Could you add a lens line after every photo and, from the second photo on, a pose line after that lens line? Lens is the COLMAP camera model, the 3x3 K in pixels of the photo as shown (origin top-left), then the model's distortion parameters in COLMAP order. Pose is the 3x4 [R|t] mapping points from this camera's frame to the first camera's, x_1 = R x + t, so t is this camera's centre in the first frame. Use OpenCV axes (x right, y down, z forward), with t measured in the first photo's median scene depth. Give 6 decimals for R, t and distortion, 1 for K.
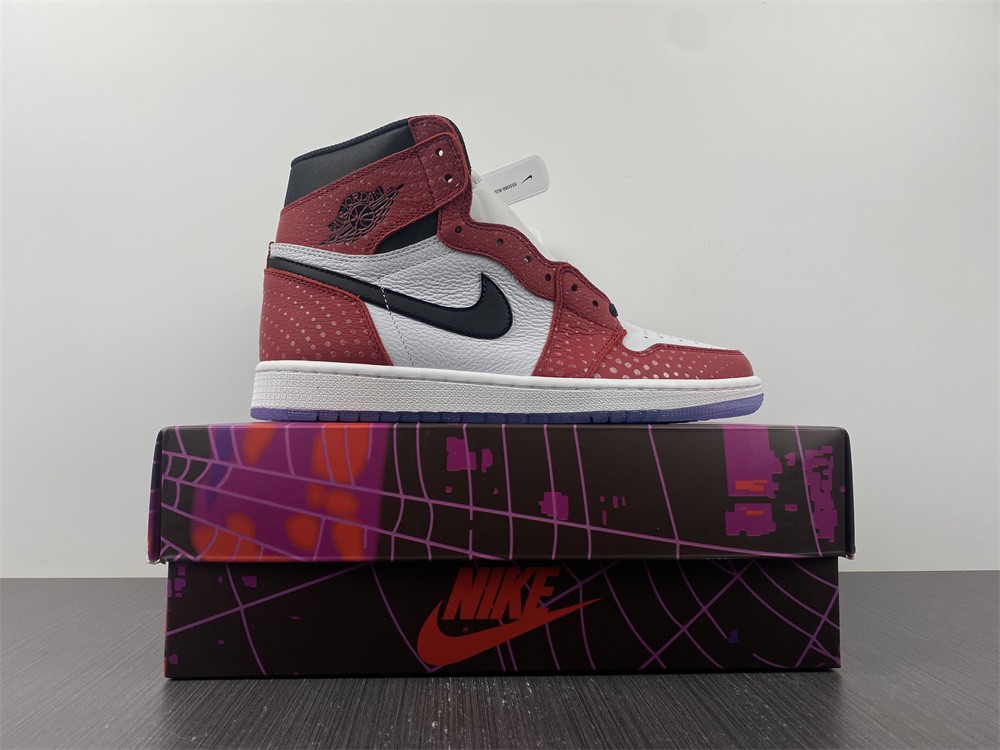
lens RADIAL K [[760.3, 0, 500.0], [0, 760.3, 375.0], [0, 0, 1]] dist [0.091149, -0.140513]
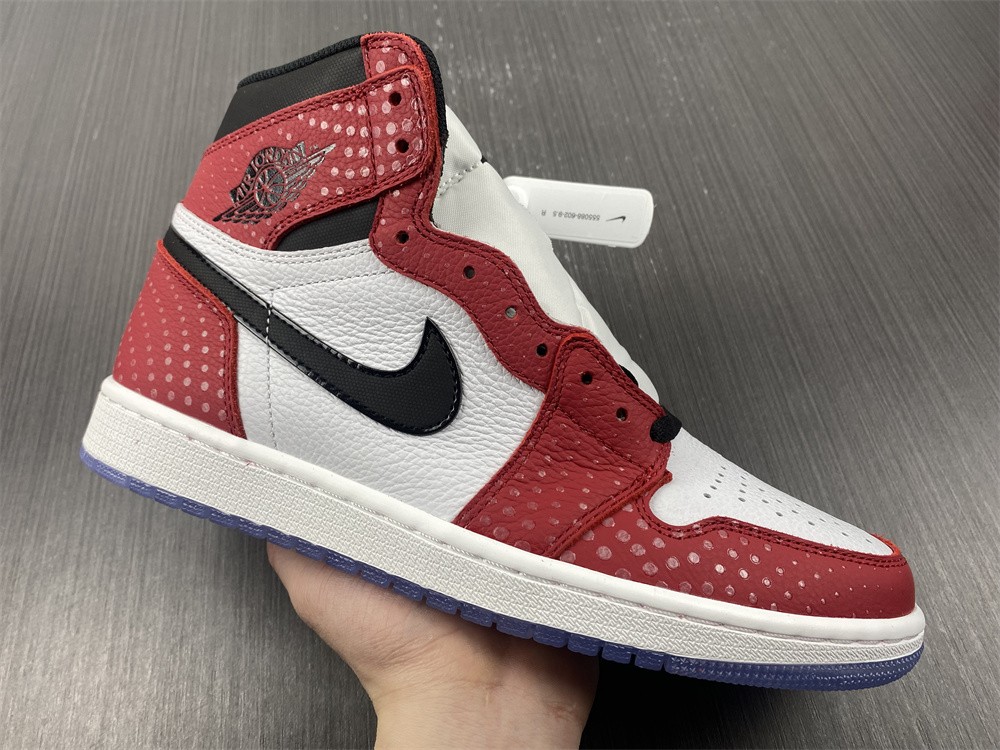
lens RADIAL K [[766.7, 0, 476.1], [0, 766.7, 377.7], [0, 0, 1]] dist [0.043894, 0.003066]
pose [[0.923280, 0.241457, -0.298752, 0.195449], [-0.225770, 0.970332, 0.086509, -0.149517], [0.310777, -0.012423, 0.950402, 0.460827]]
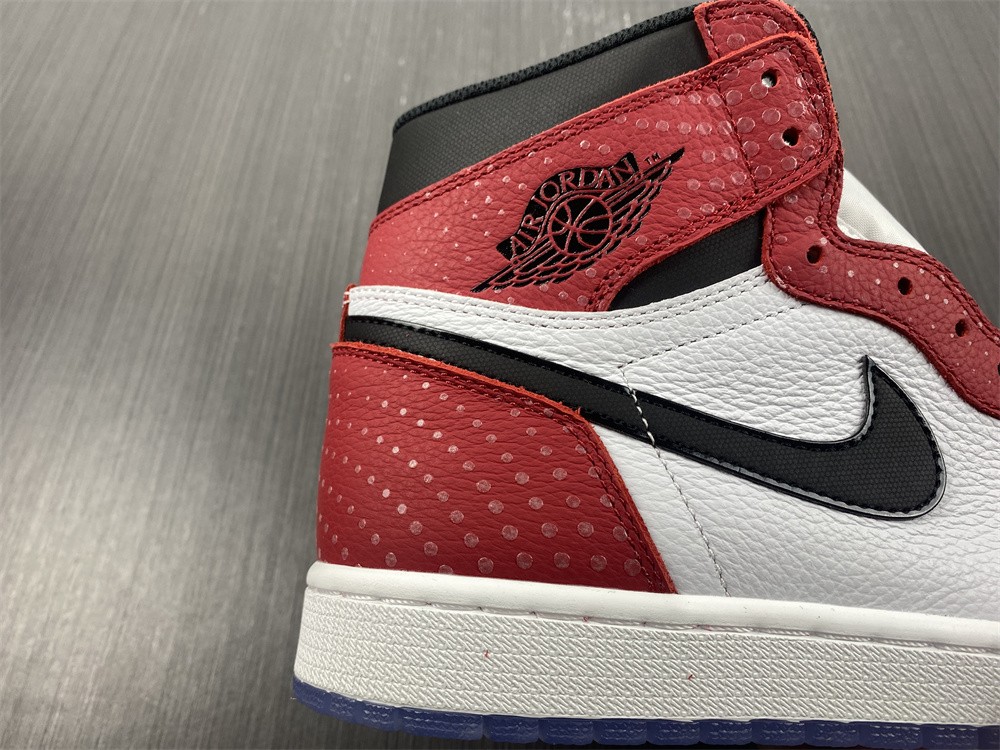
lens RADIAL K [[760.3, 0, 500.0], [0, 760.3, 375.0], [0, 0, 1]] dist [0.091149, -0.140513]
pose [[0.999379, 0.014910, 0.031928, -0.238902], [-0.010998, 0.992789, -0.119373, -0.072060], [-0.033477, 0.118948, 0.992336, 0.590311]]
